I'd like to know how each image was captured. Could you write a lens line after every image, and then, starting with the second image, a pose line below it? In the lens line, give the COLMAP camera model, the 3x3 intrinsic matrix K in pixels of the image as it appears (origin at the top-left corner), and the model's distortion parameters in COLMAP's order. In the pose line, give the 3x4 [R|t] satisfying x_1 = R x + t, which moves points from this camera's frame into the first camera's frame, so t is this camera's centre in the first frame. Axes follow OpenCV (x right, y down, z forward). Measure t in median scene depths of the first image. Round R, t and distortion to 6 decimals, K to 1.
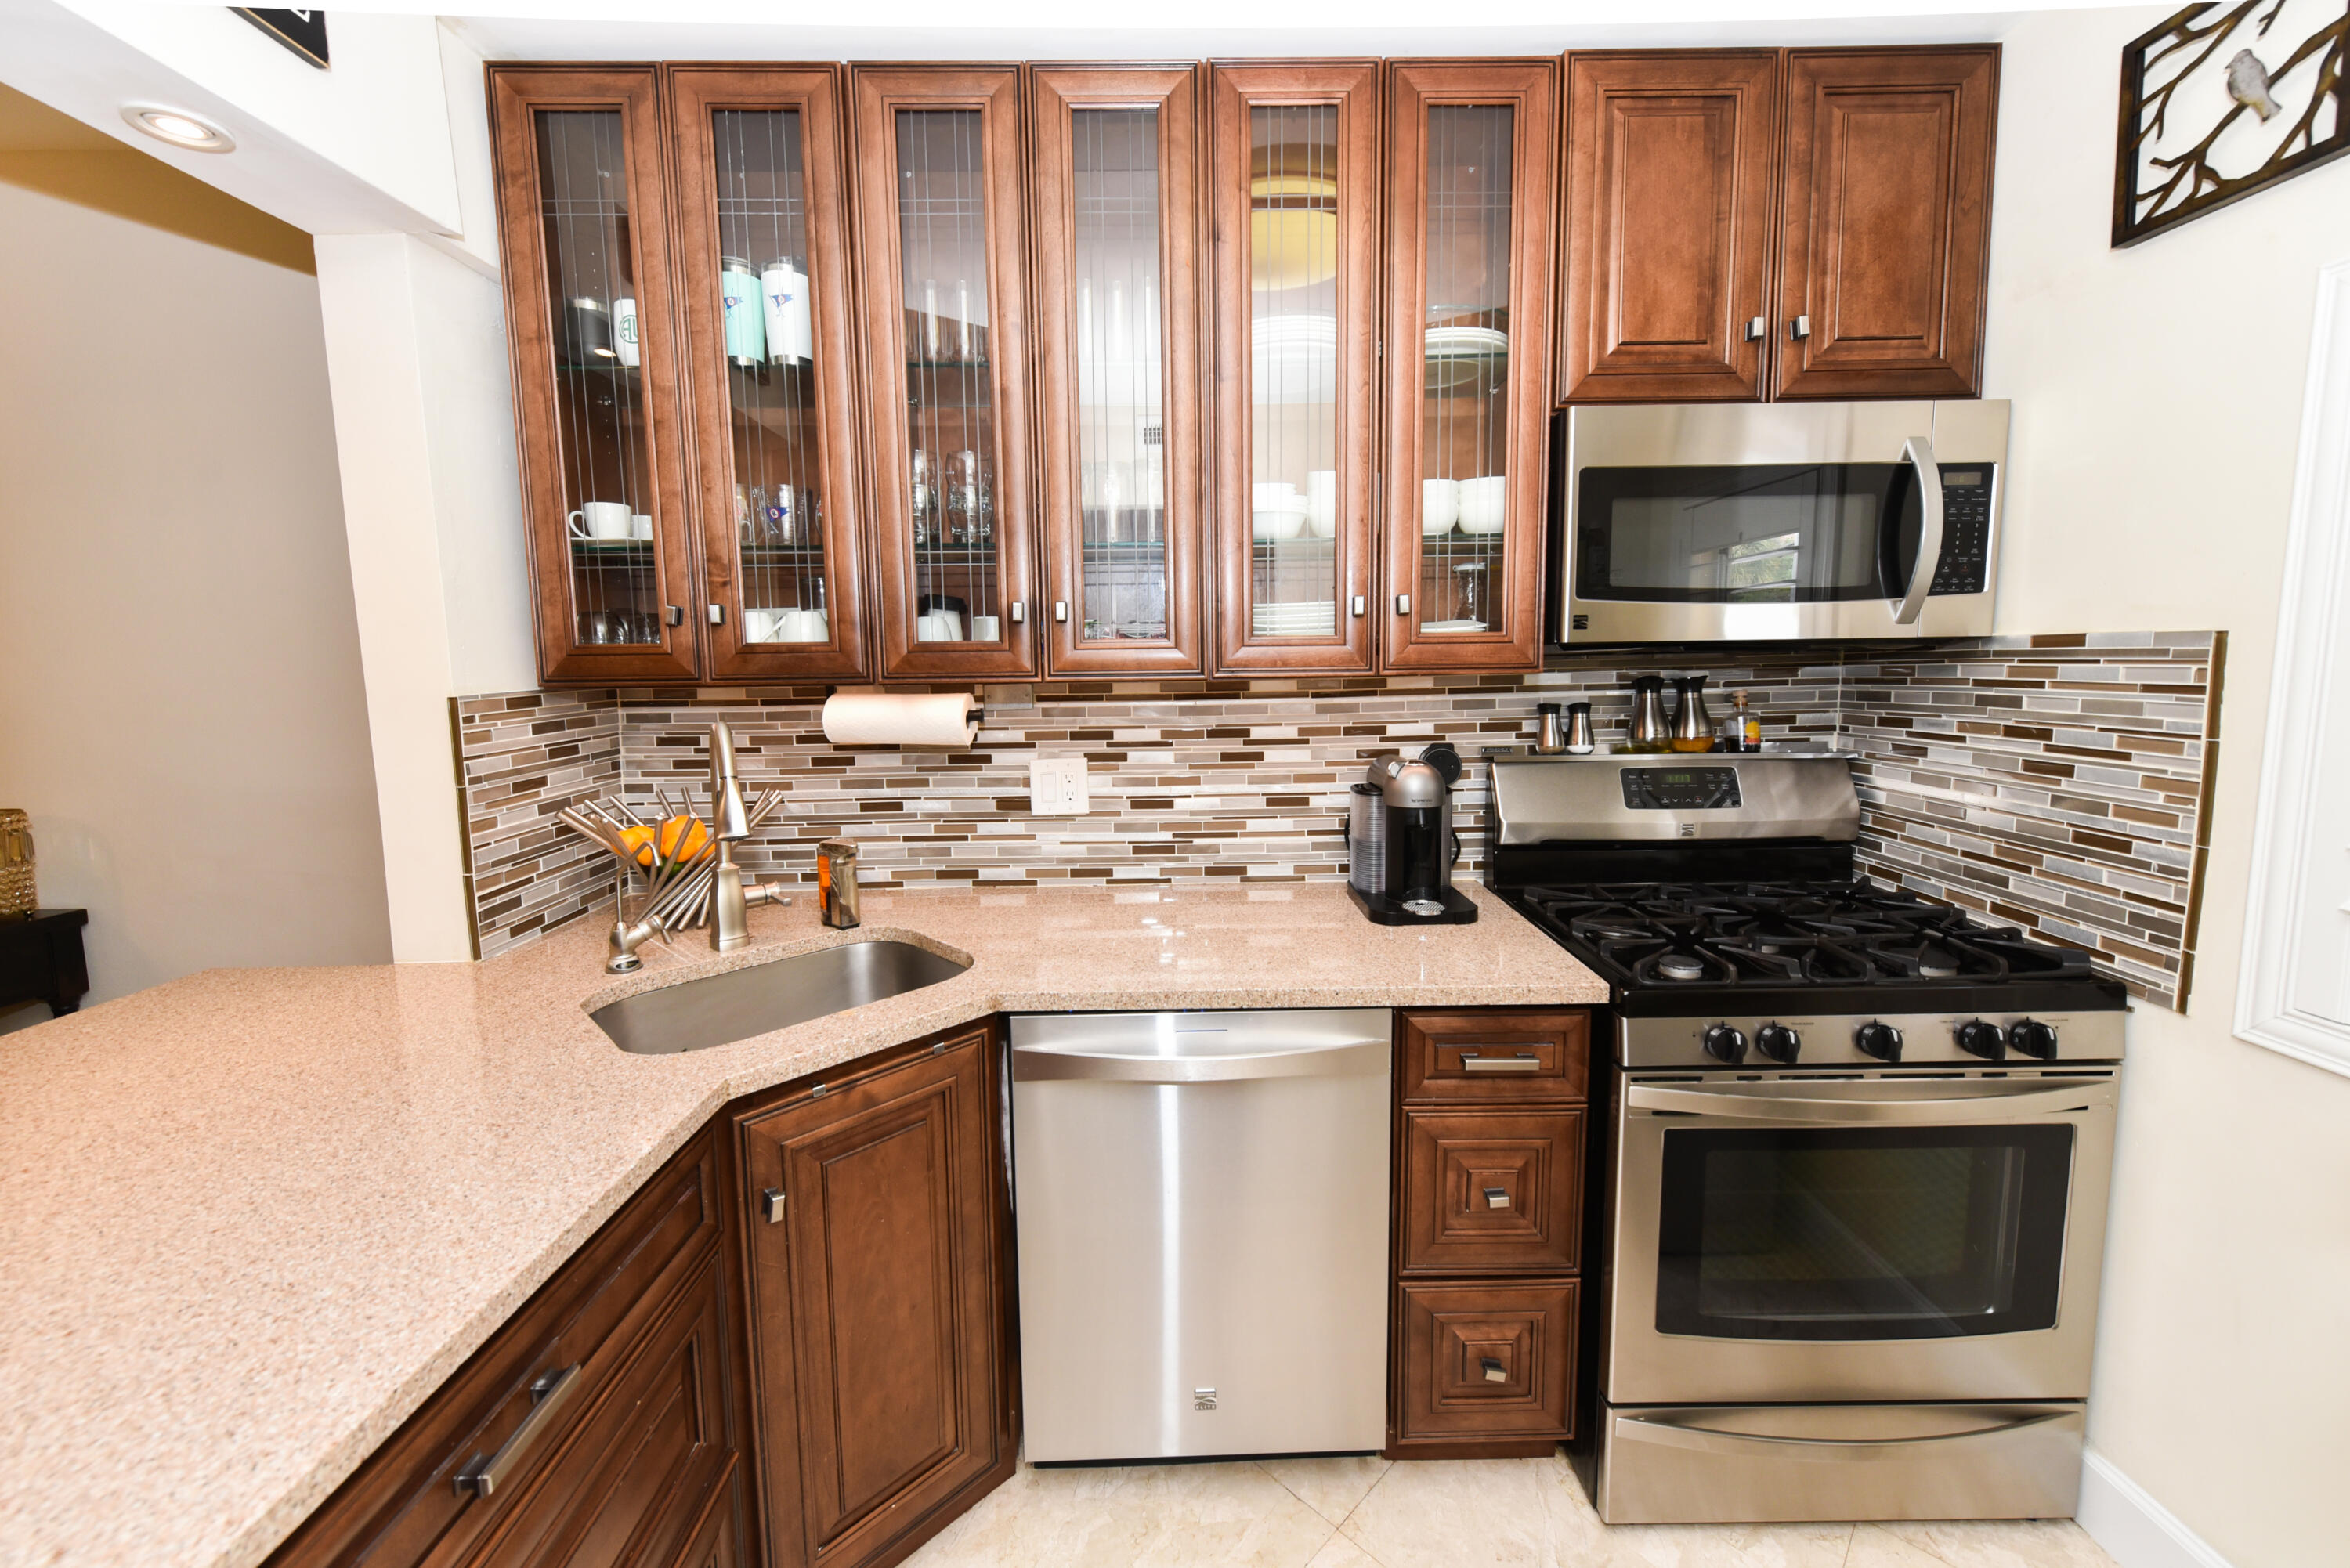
lens RADIAL K [[934.3, 0, 1171.5], [0, 934.3, 750.4], [0, 0, 1]] dist [-0.002773, 0.002525]
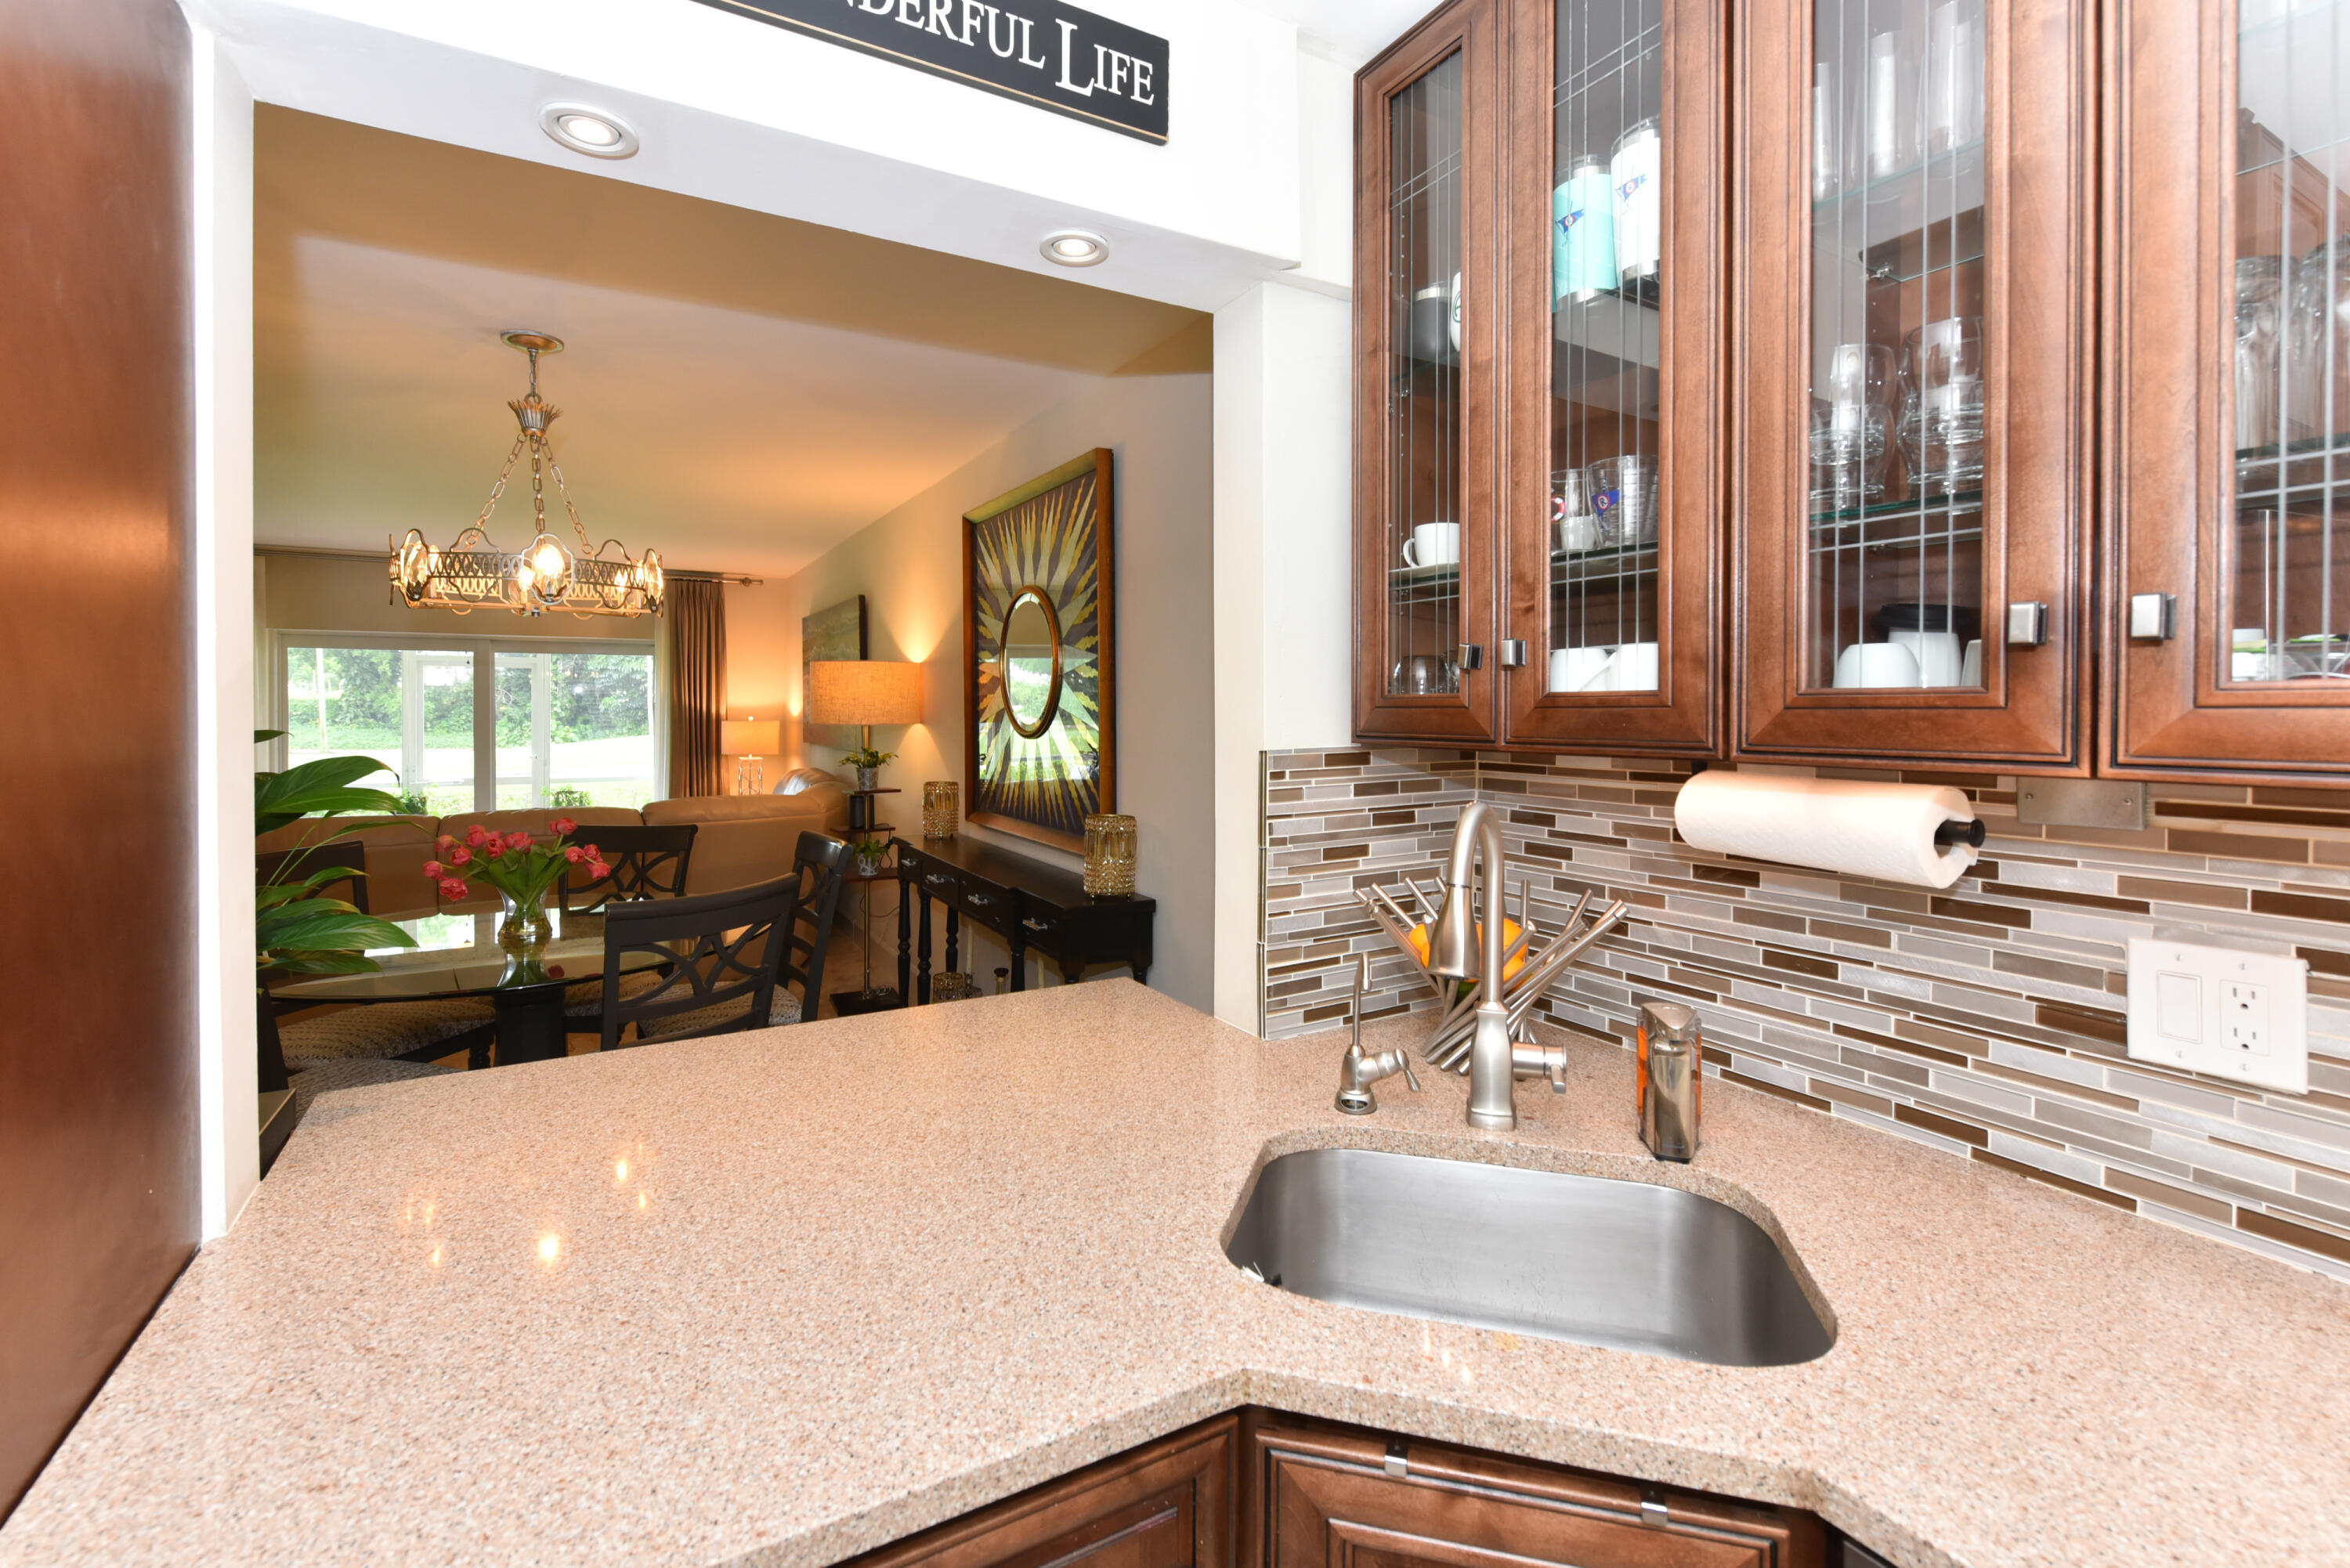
lens RADIAL K [[1008.9, 0, 1169.7], [0, 1008.9, 720.1], [0, 0, 1]] dist [-0.003813, -0.000552]
pose [[0.486144, 0.021302, -0.873619, 0.067030], [-0.096128, 0.994940, -0.029233, -0.047389], [0.868576, 0.098190, 0.485732, 0.410413]]
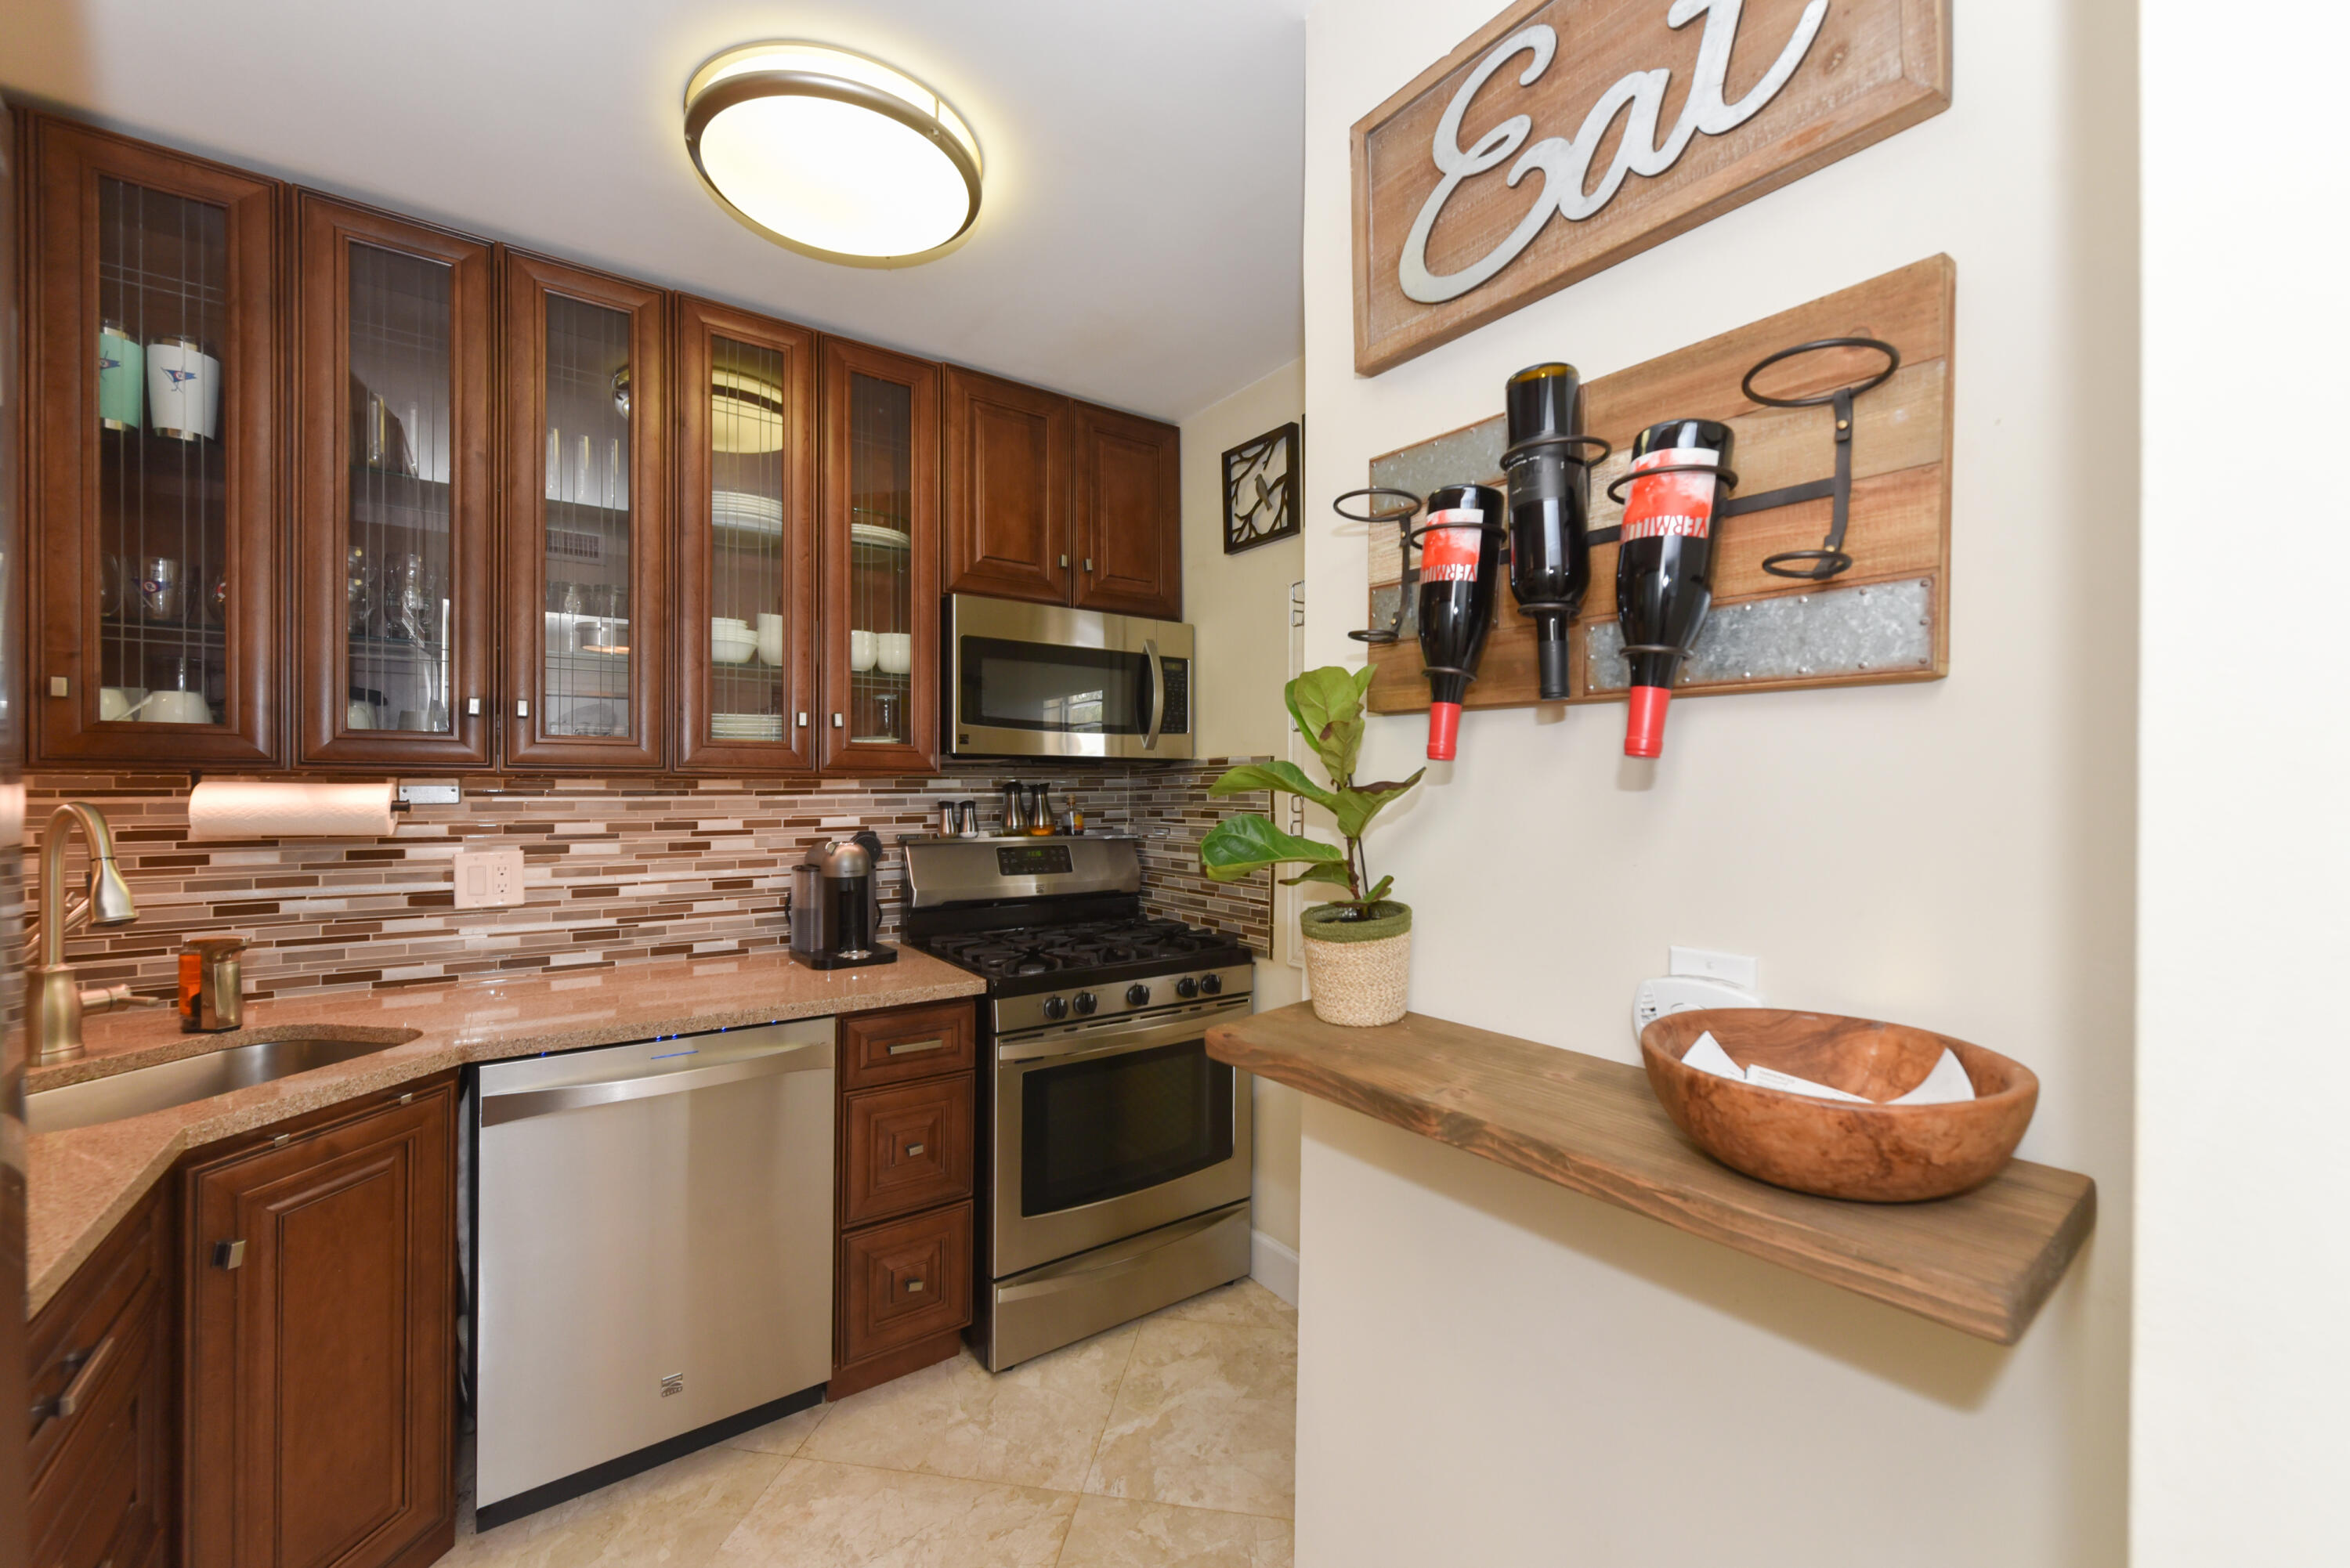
lens RADIAL K [[934.3, 0, 1182.4], [0, 934.3, 792.5], [0, 0, 1]] dist [-0.002773, 0.002525]
pose [[0.813543, 0.012993, 0.581359, -0.124387], [0.042756, 0.995708, -0.082086, 0.076188], [-0.579931, 0.091637, 0.809496, -0.356121]]
